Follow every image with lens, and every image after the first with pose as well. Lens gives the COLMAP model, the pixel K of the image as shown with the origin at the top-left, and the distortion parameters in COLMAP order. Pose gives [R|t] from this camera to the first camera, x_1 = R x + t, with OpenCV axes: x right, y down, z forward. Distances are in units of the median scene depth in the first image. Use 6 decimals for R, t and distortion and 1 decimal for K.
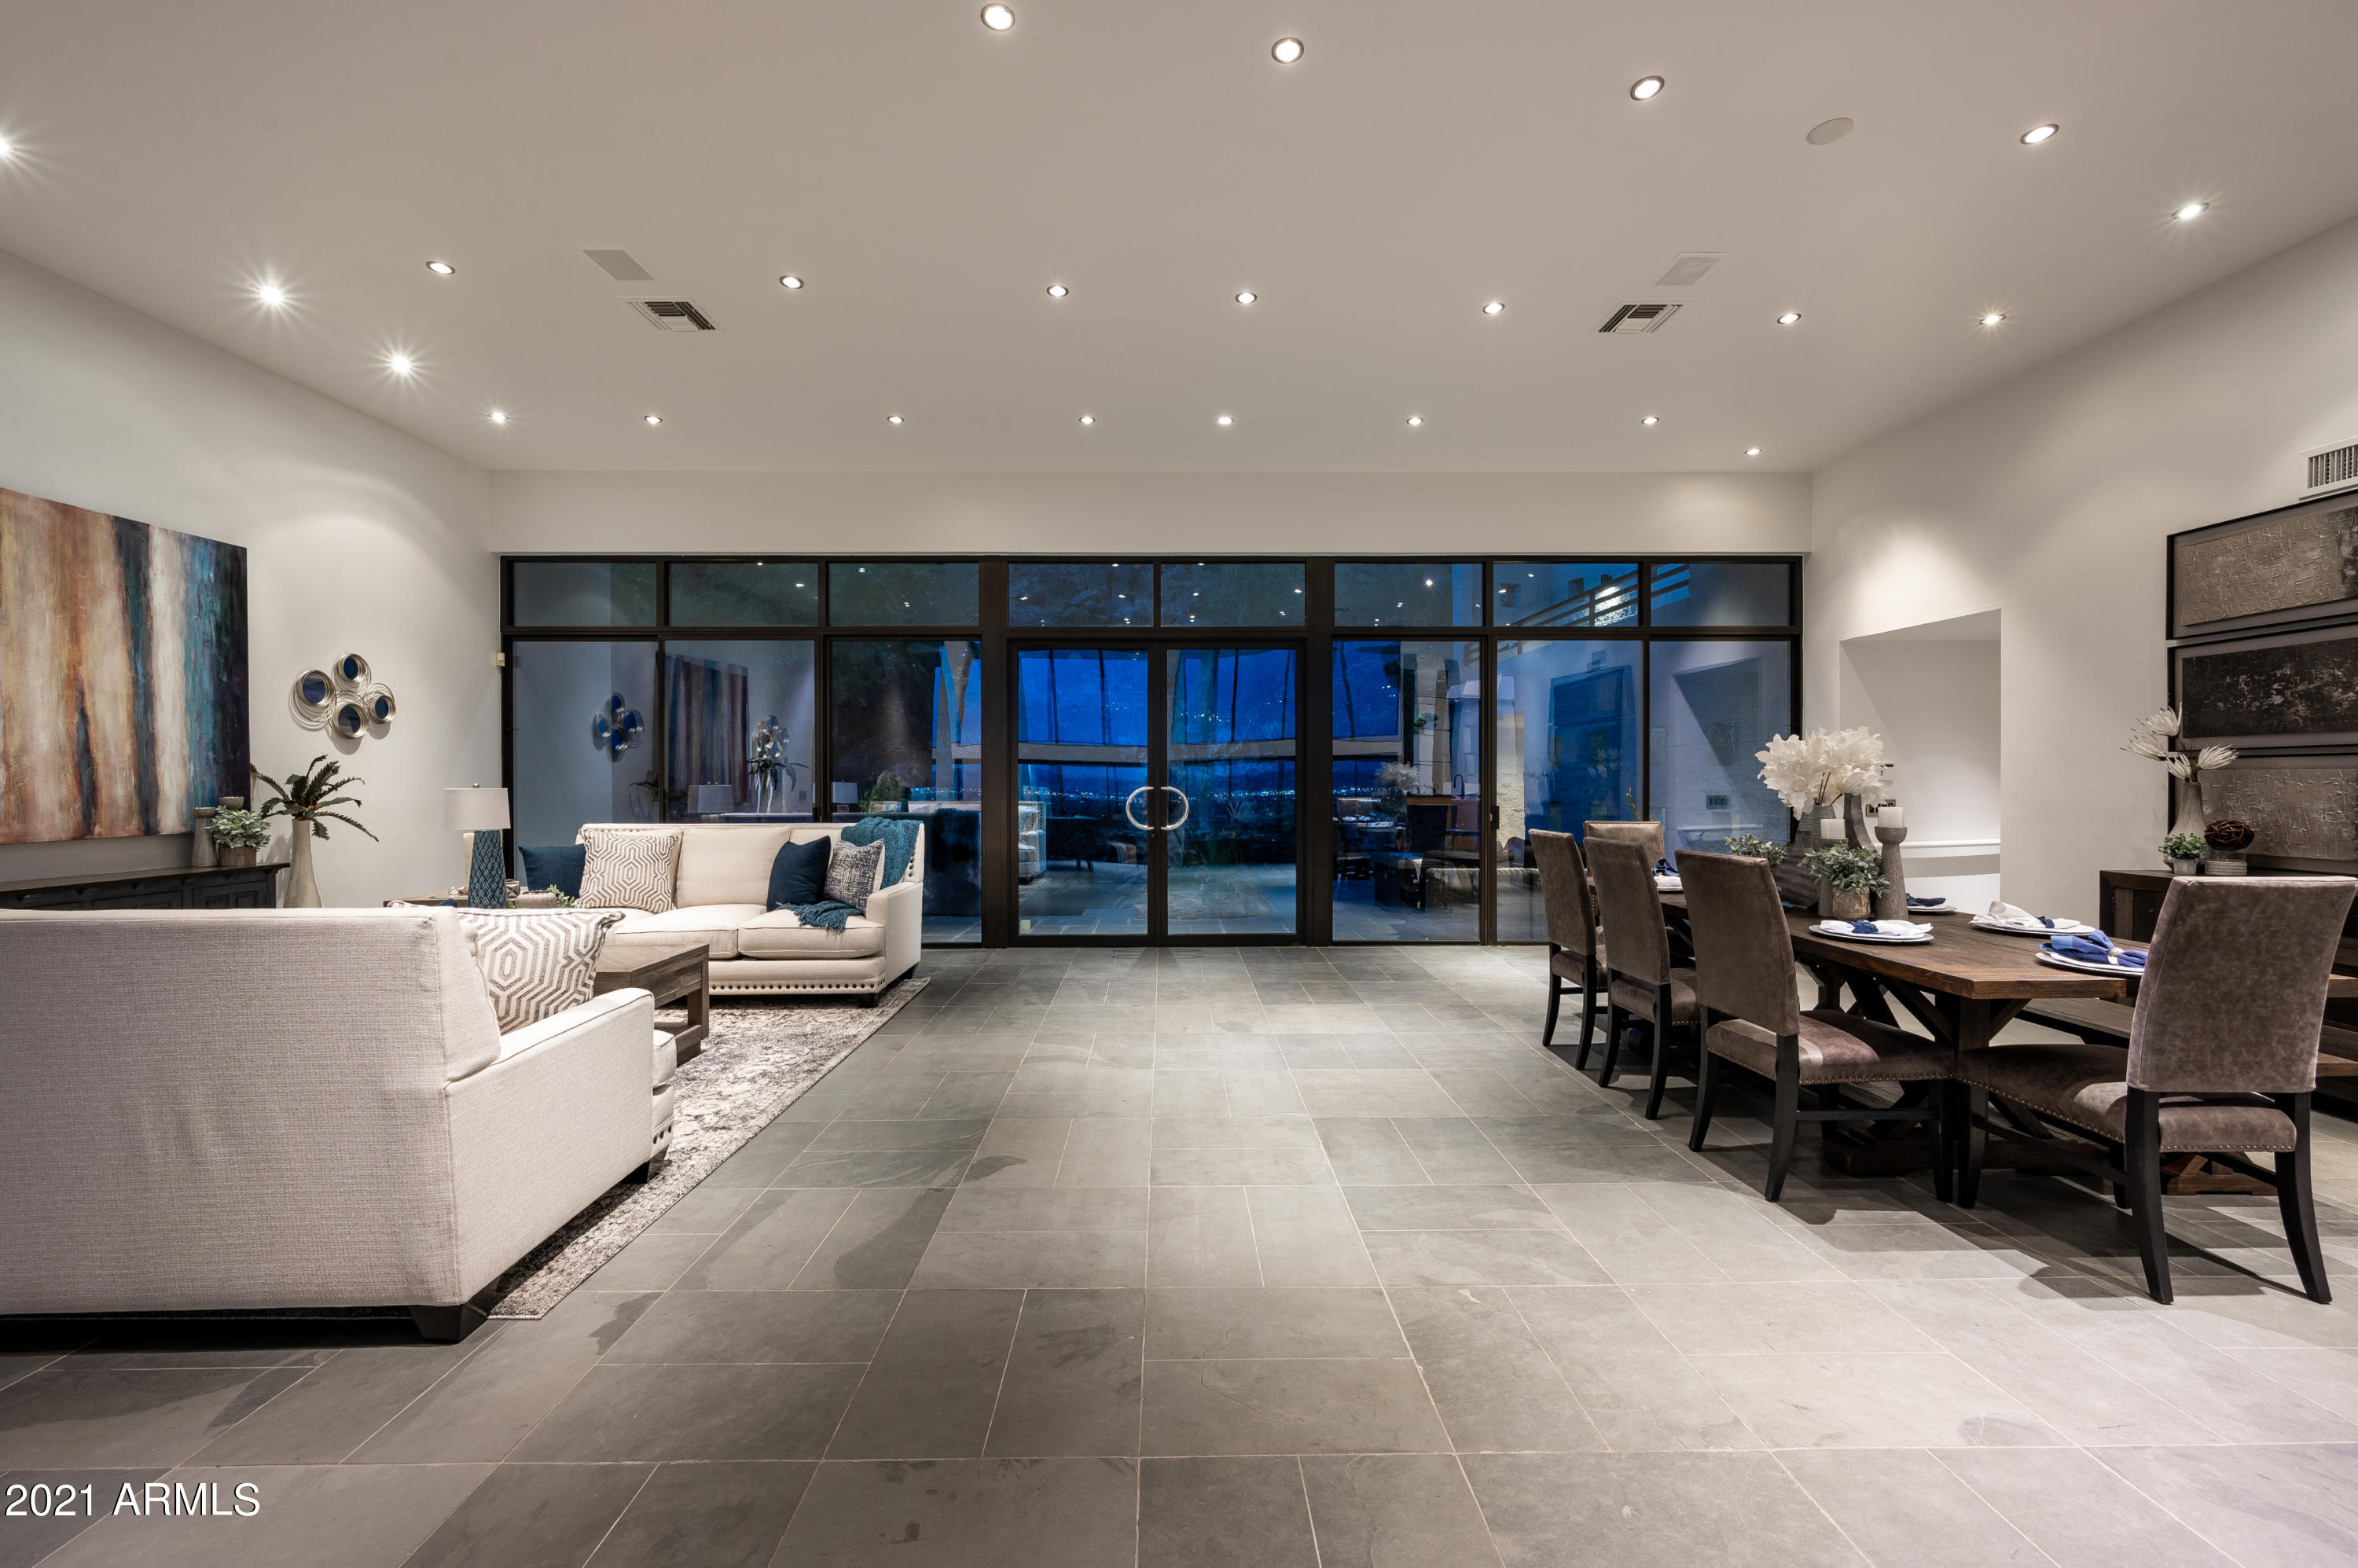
lens RADIAL K [[959.1, 0, 1179.0], [0, 959.1, 784.0], [0, 0, 1]] dist [-0.000107, -0.000046]
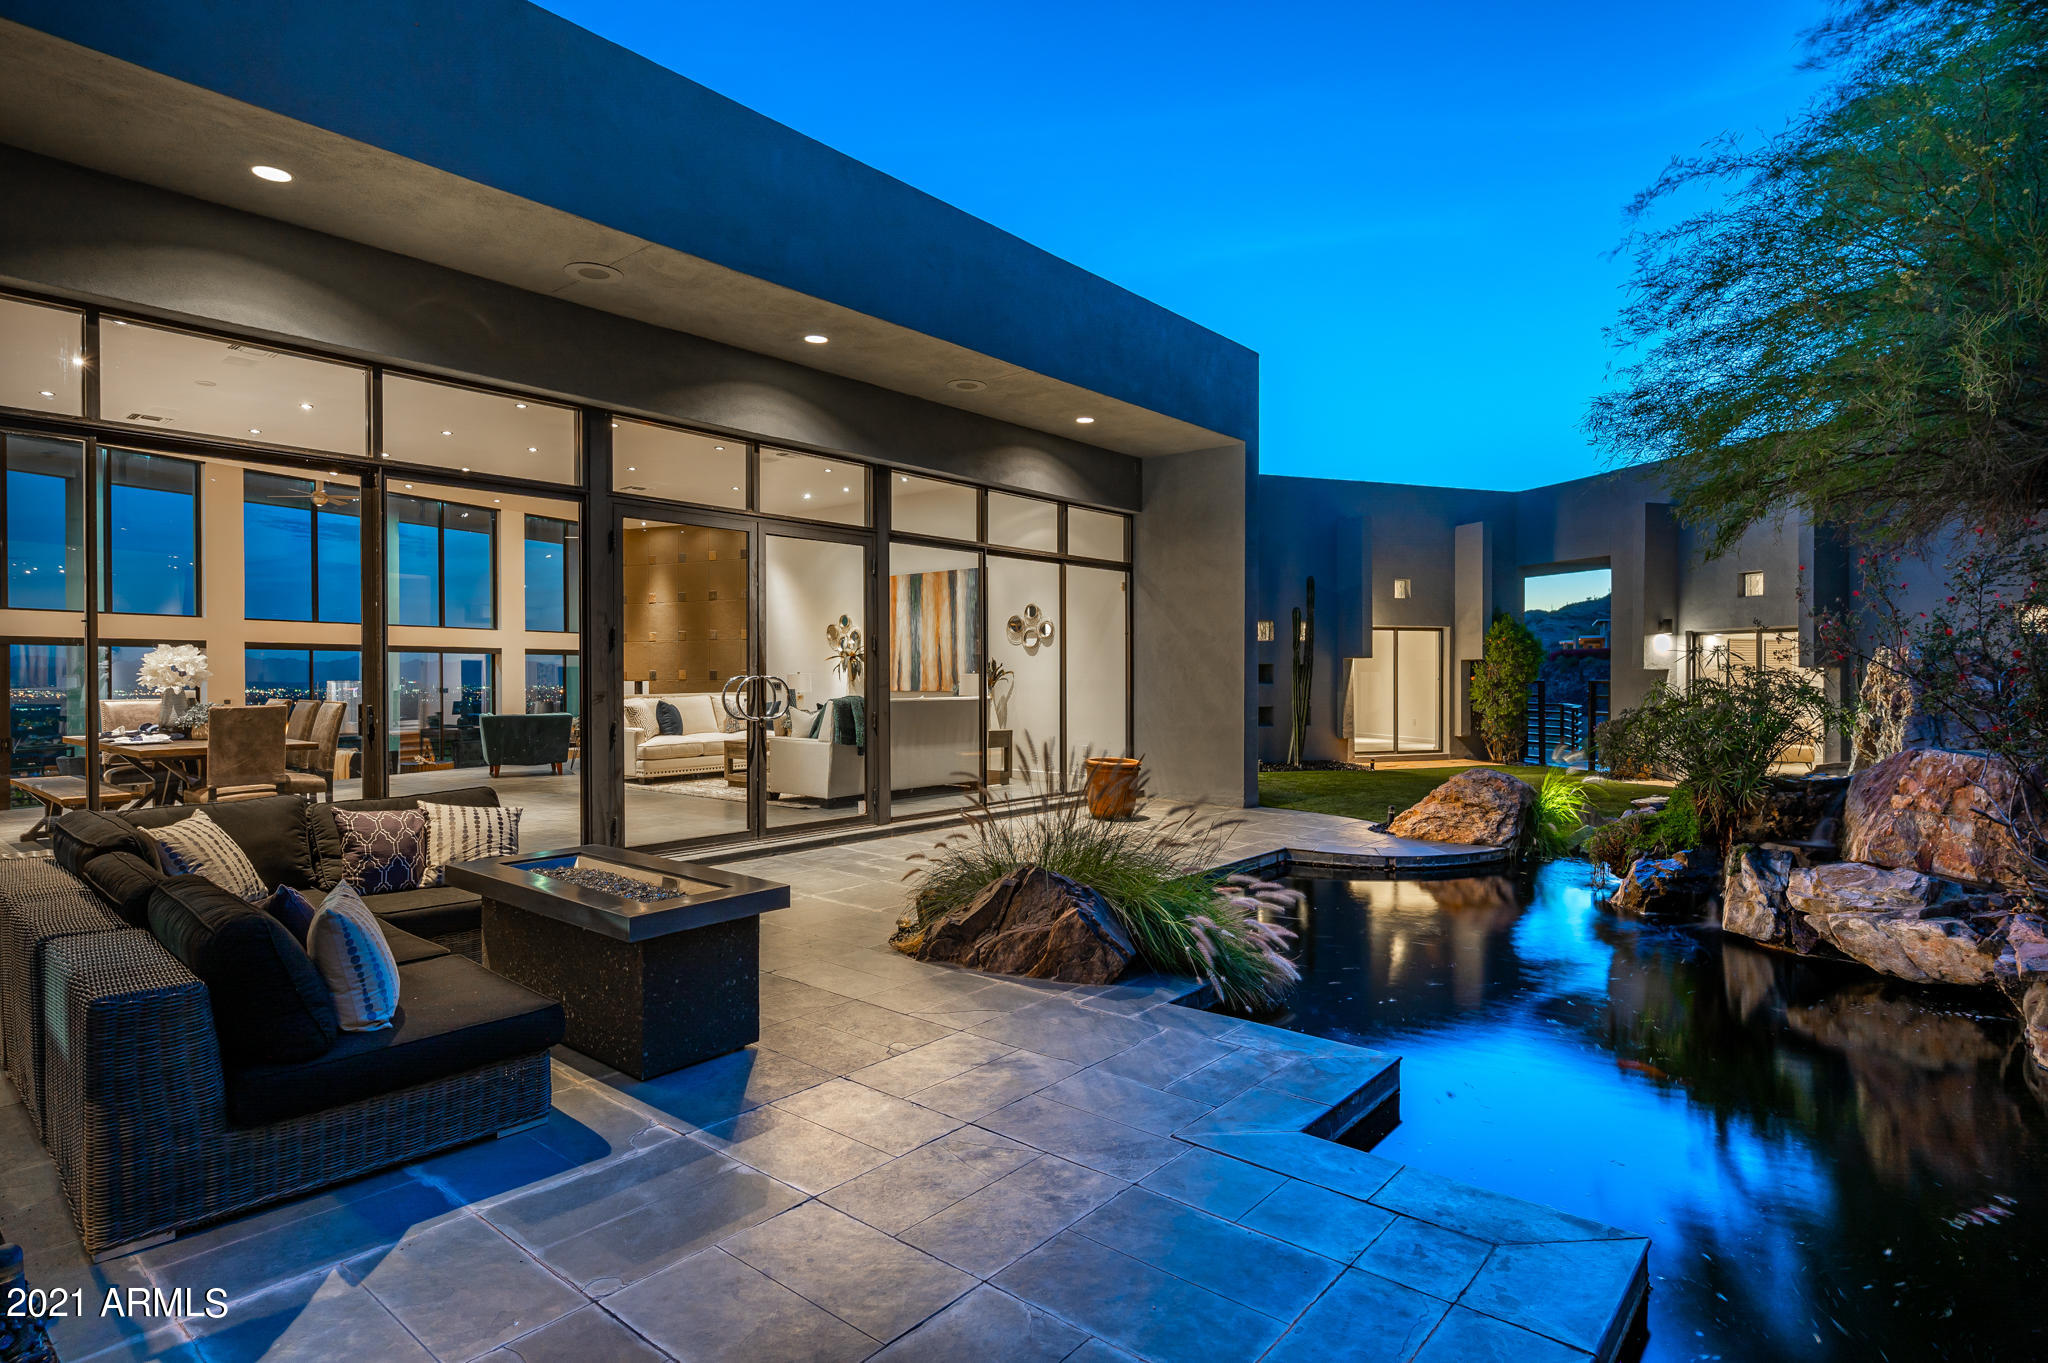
lens RADIAL K [[1084.1, 0, 1024.0], [0, 1084.1, 681.5], [0, 0, 1]] dist [-0.001262, -0.000151]
pose [[-0.639752, 0.007627, -0.768544, 1.279710], [-0.002378, 0.999926, 0.011903, -0.008987], [0.768578, 0.009442, -0.639686, 3.713577]]
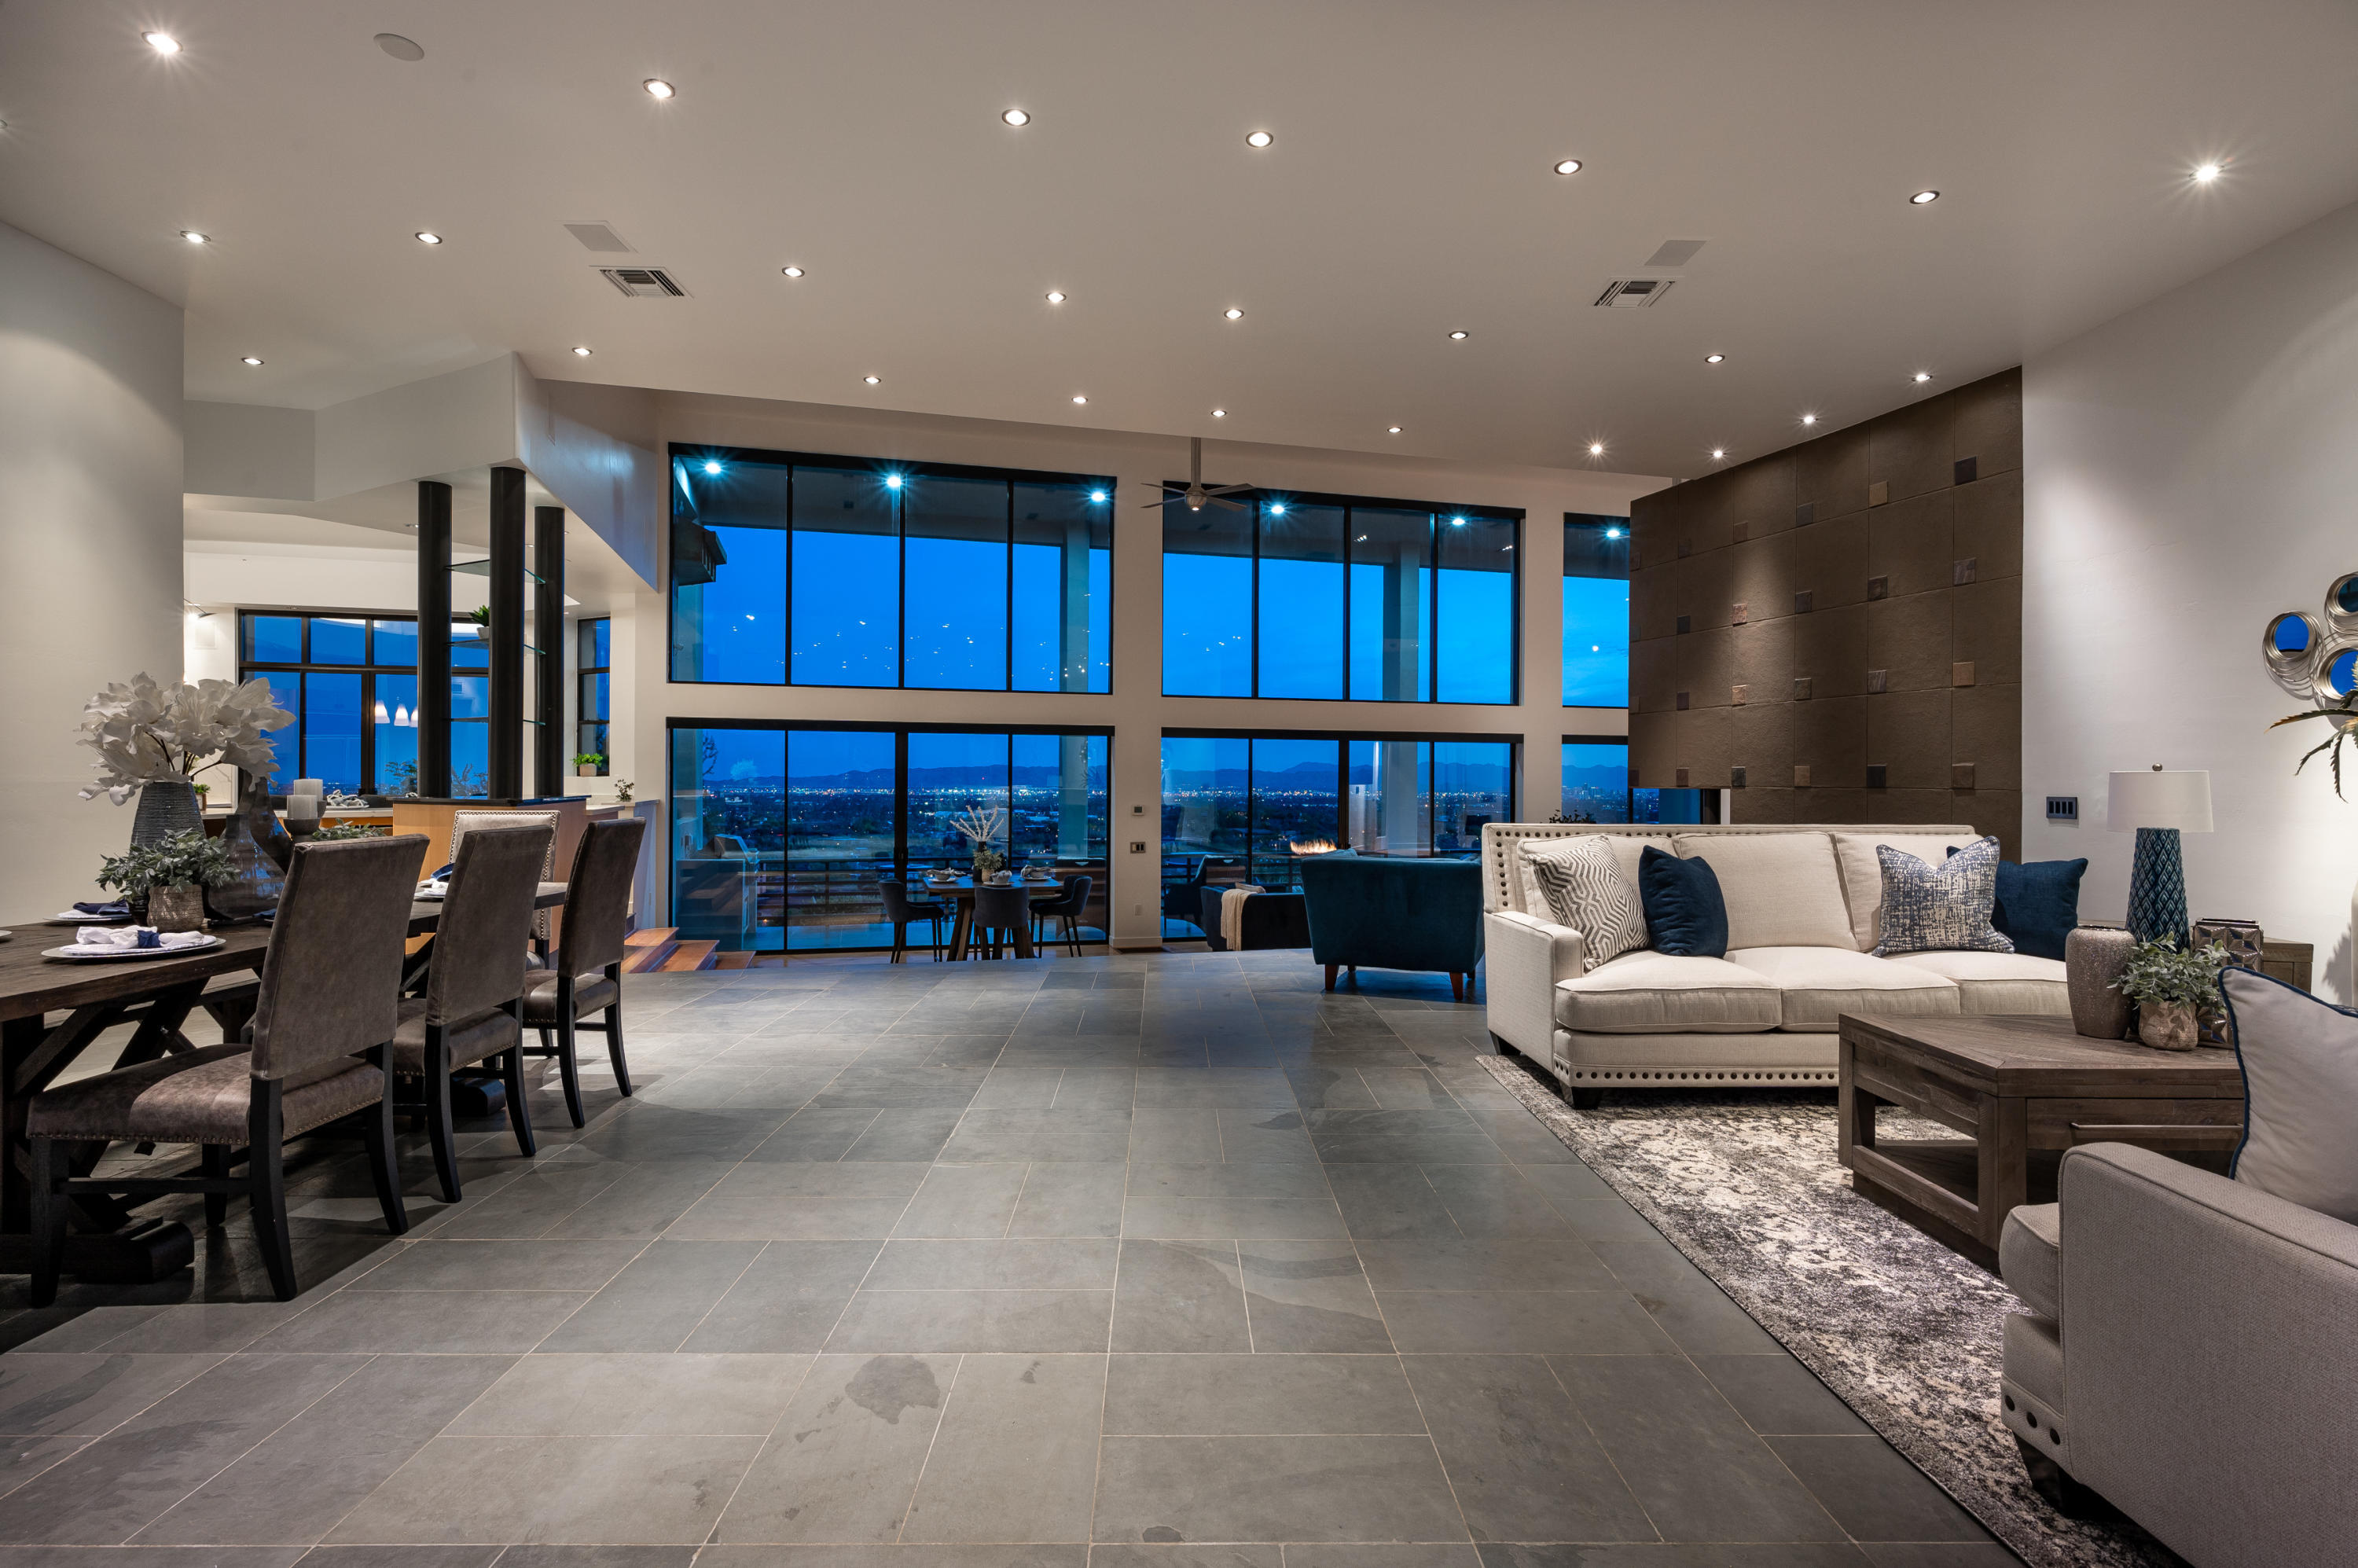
lens RADIAL K [[1134.5, 0, 1179.0], [0, 1134.5, 784.0], [0, 0, 1]] dist [0.001061, 0.000674]
pose [[-0.999996, -0.002799, -0.000442, -0.068953], [-0.002804, 0.999927, 0.011714, 0.012505], [0.000409, 0.011716, -0.999931, 1.913189]]
